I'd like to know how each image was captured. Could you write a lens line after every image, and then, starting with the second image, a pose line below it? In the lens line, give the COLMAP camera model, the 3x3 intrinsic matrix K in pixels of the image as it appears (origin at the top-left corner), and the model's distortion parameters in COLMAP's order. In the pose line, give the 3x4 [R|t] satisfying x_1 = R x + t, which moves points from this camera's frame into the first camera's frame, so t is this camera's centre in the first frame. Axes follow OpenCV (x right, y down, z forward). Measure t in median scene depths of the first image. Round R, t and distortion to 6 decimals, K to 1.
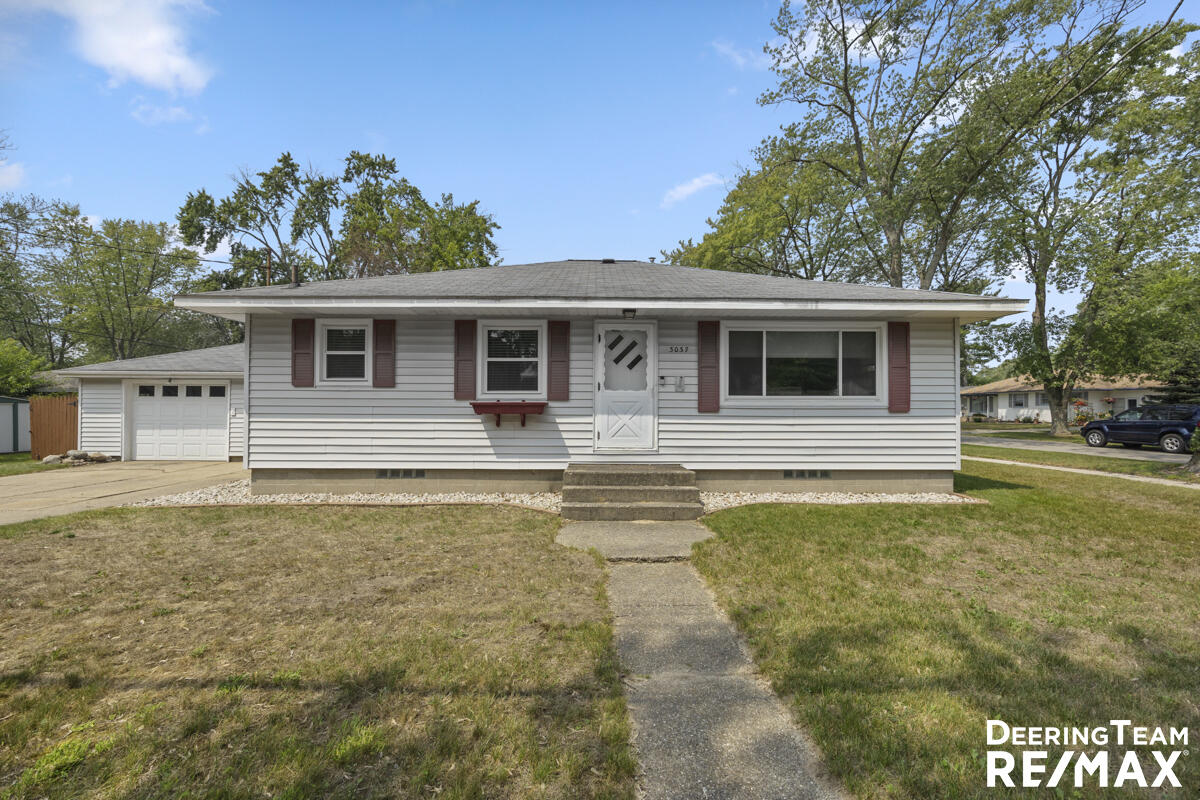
lens RADIAL K [[485.9, 0, 595.8], [0, 485.9, 404.7], [0, 0, 1]] dist [-0.002549, 0.000065]
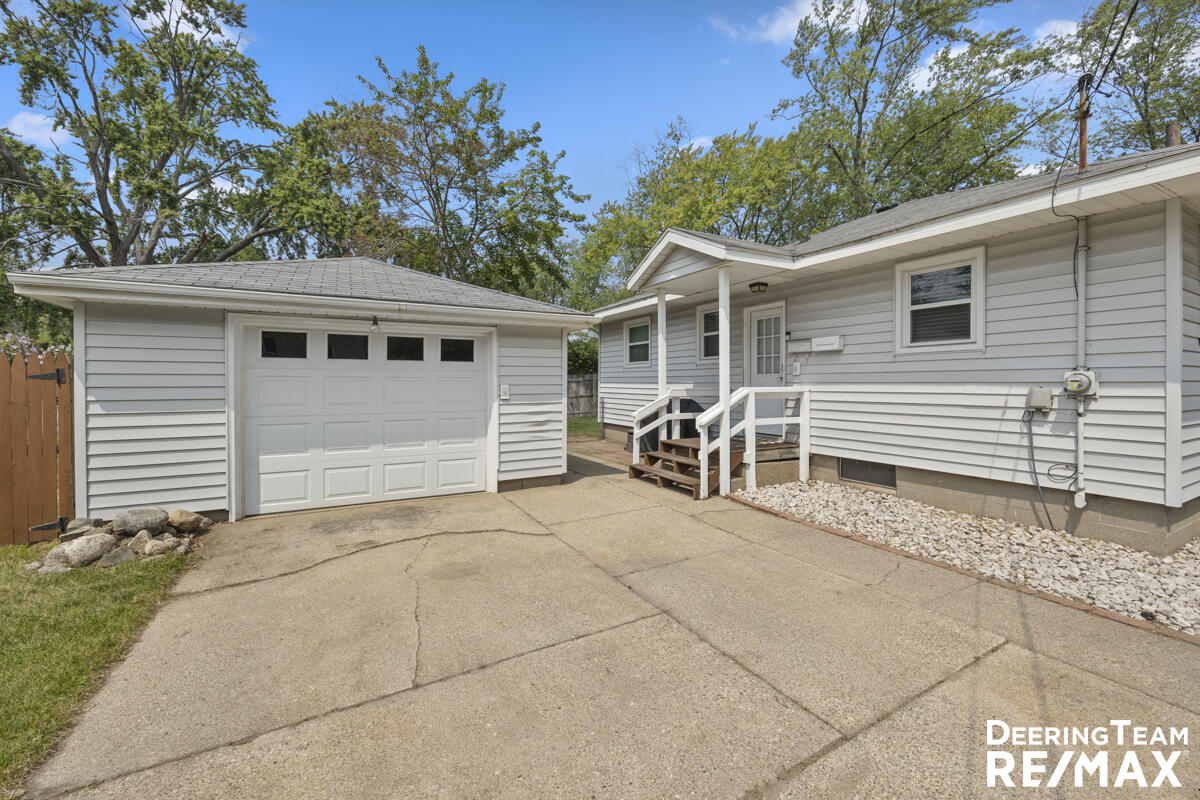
lens RADIAL K [[485.9, 0, 600.0], [0, 485.9, 390.2], [0, 0, 1]] dist [-0.002549, 0.000065]
pose [[0.879824, -0.013524, 0.475106, -1.458008], [-0.000420, 0.999573, 0.029229, -0.003171], [-0.475299, -0.025916, 0.879443, 0.833573]]
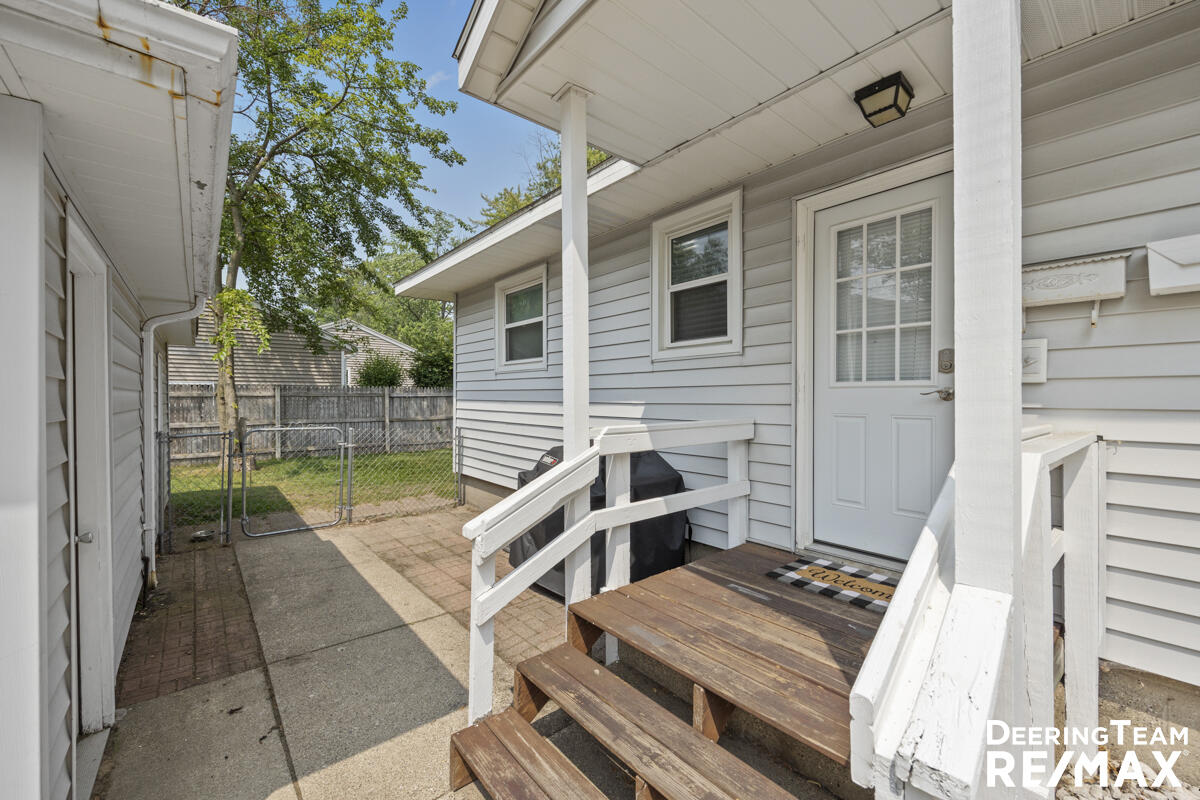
lens RADIAL K [[485.9, 0, 585.2], [0, 485.9, 398.1], [0, 0, 1]] dist [-0.002549, 0.000065]
pose [[0.789302, -0.006585, 0.613970, -1.063564], [-0.003998, 0.999866, 0.015865, -0.000152], [-0.613993, -0.014977, 0.789170, 1.393008]]
